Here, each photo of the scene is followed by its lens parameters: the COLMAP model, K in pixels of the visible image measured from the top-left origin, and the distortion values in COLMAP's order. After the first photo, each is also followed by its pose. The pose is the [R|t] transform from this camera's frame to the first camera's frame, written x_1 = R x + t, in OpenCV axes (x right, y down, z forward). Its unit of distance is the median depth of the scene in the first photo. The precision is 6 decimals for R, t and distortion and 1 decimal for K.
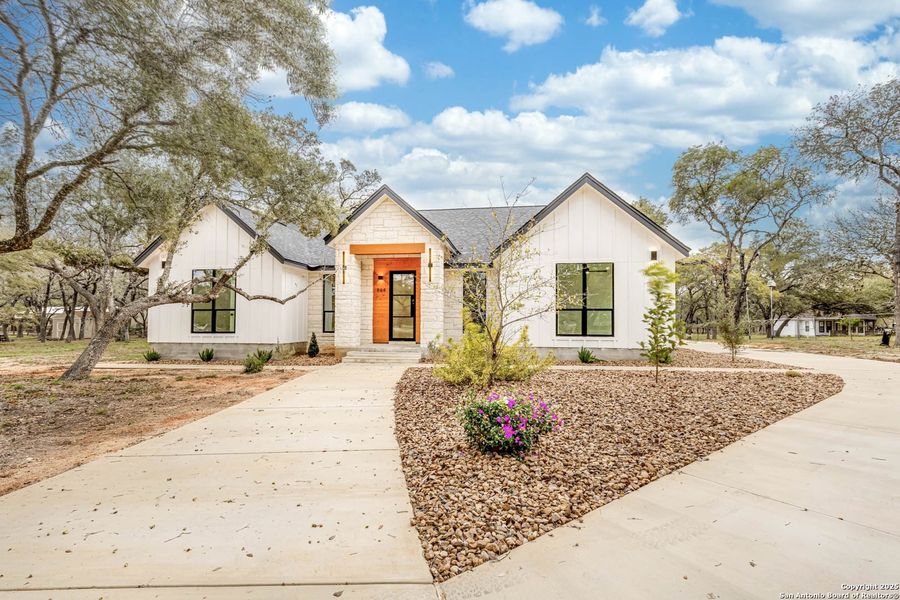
lens RADIAL K [[393.8, 0, 433.0], [0, 393.8, 304.9], [0, 0, 1]] dist [0.017150, -0.000096]
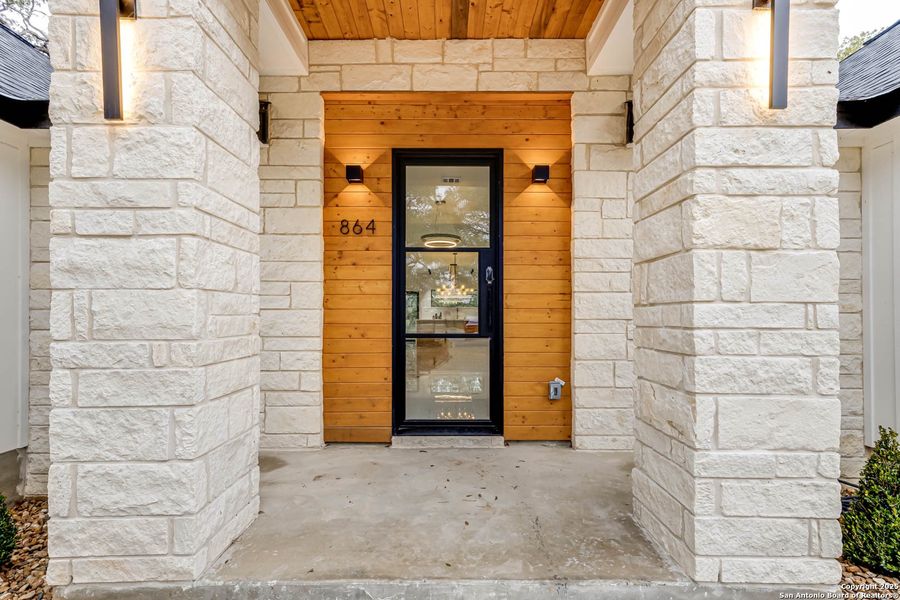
lens RADIAL K [[399.7, 0, 449.0], [0, 399.7, 303.6], [0, 0, 1]] dist [0.021456, -0.000097]
pose [[0.981389, -0.001867, 0.192021, -0.135869], [-0.001299, 0.999865, 0.016360, 0.006241], [-0.192025, -0.016305, 0.981255, 0.817245]]
